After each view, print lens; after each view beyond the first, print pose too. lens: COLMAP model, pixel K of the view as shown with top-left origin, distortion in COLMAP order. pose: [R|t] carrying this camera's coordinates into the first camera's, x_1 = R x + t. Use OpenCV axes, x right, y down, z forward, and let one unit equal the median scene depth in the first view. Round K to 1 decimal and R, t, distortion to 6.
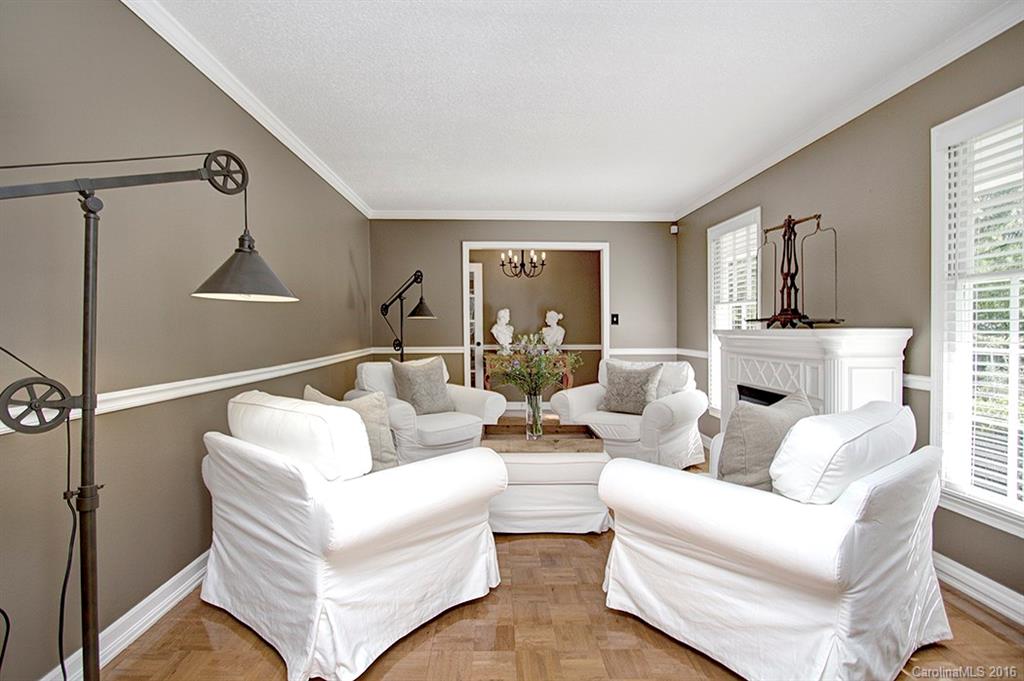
lens RADIAL K [[482.1, 0, 508.3], [0, 482.1, 341.5], [0, 0, 1]] dist [-0.004067, -0.000069]
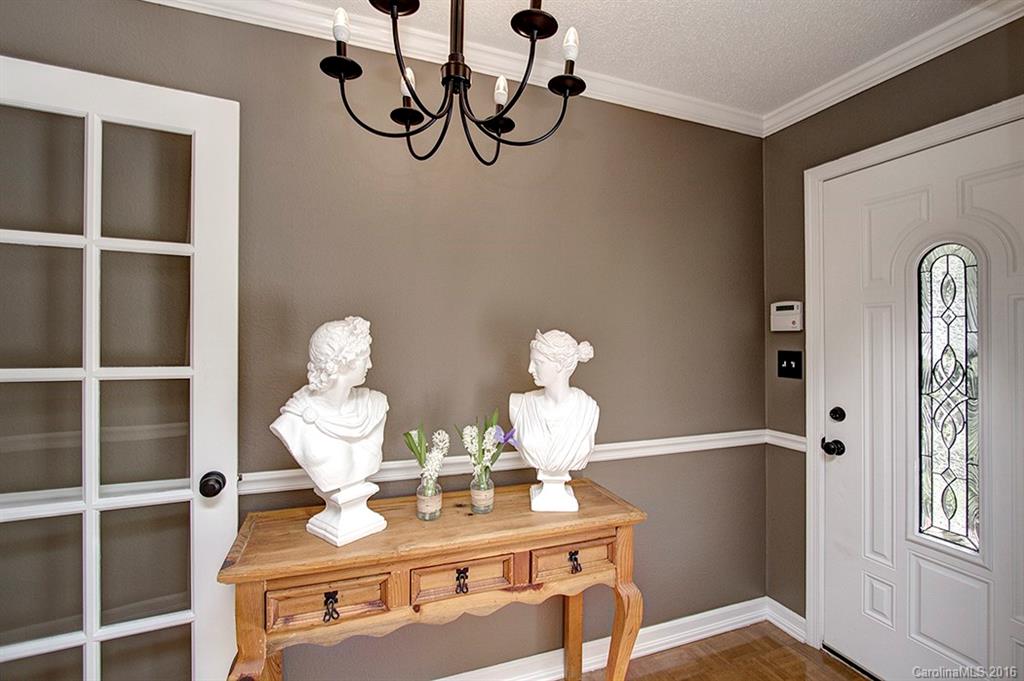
lens RADIAL K [[482.1, 0, 522.2], [0, 482.1, 337.4], [0, 0, 1]] dist [-0.004067, -0.000069]
pose [[0.938838, 0.006287, 0.344303, -0.007906], [-0.002572, 0.999933, -0.011244, -0.056051], [-0.344350, 0.009670, 0.938791, 0.777663]]
